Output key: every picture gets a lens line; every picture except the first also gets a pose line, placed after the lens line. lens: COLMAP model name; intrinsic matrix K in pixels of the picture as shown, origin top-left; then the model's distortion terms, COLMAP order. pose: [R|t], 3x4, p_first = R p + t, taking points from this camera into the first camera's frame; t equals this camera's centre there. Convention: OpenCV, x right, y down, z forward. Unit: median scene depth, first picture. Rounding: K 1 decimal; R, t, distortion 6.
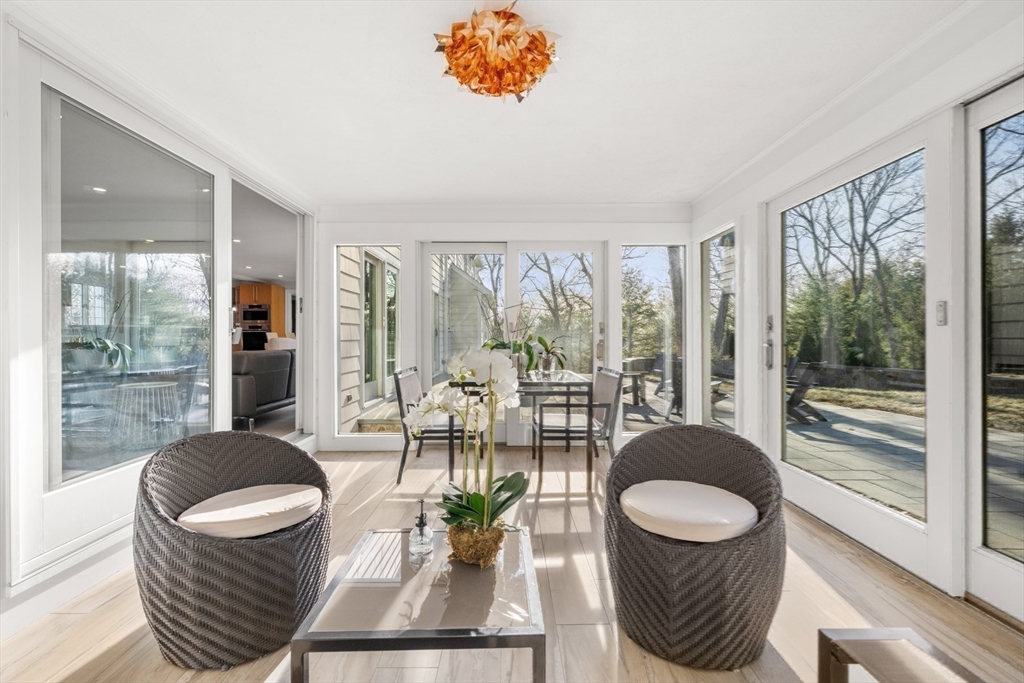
lens RADIAL K [[429.4, 0, 509.6], [0, 429.4, 337.0], [0, 0, 1]] dist [-0.001103, -0.000487]
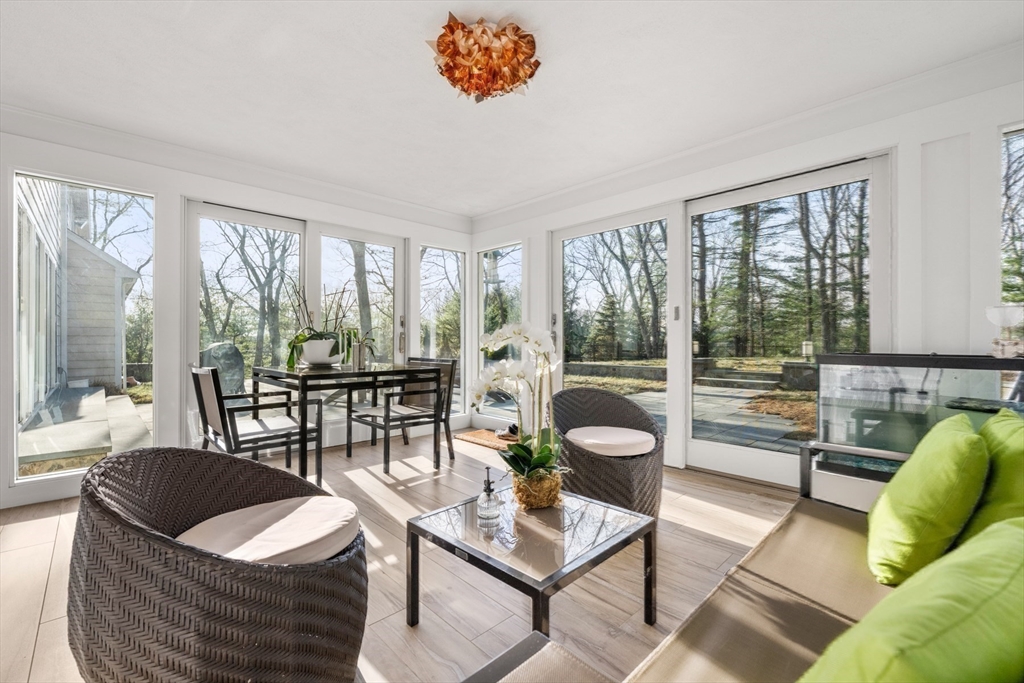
lens RADIAL K [[429.4, 0, 504.6], [0, 429.4, 343.1], [0, 0, 1]] dist [-0.001103, -0.000487]
pose [[0.729002, -0.000073, 0.684512, -0.398368], [-0.003619, 0.999986, 0.003961, 0.033021], [-0.684502, -0.005365, 0.728991, 0.093963]]
